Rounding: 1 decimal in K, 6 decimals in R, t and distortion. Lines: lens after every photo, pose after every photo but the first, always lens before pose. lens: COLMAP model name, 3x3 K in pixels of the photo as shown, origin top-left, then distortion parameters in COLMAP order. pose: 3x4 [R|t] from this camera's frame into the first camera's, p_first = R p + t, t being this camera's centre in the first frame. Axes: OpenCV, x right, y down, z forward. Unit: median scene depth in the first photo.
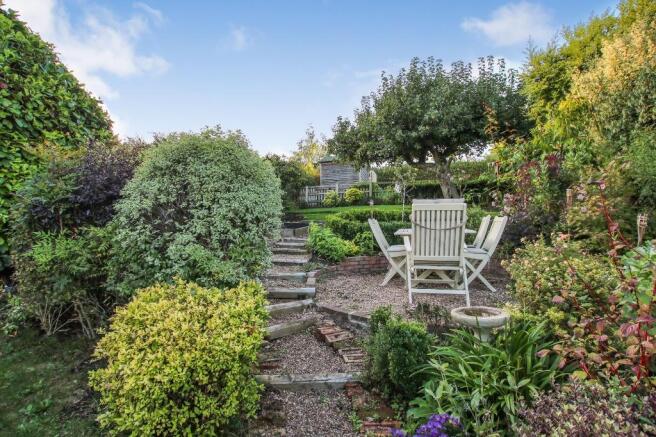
lens RADIAL K [[301.9, 0, 328.5], [0, 301.9, 223.1], [0, 0, 1]] dist [-0.033142, 0.001100]
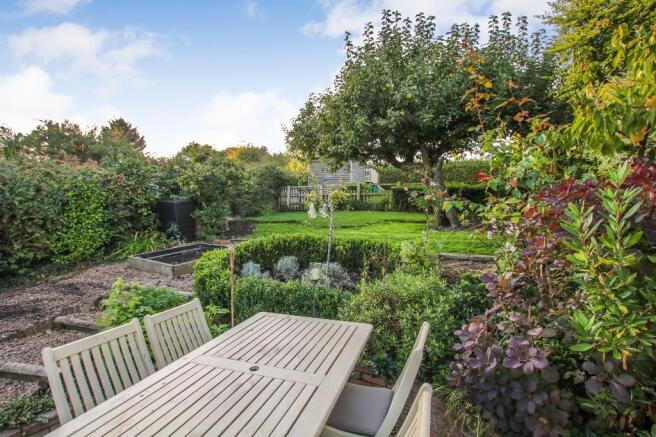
lens RADIAL K [[288.3, 0, 327.0], [0, 288.3, 235.5], [0, 0, 1]] dist [-0.029323, 0.000224]
pose [[0.997535, 0.029332, -0.063745, 0.186126], [-0.025030, 0.997421, 0.067267, -0.069255], [0.065554, -0.065505, 0.995697, 0.284743]]
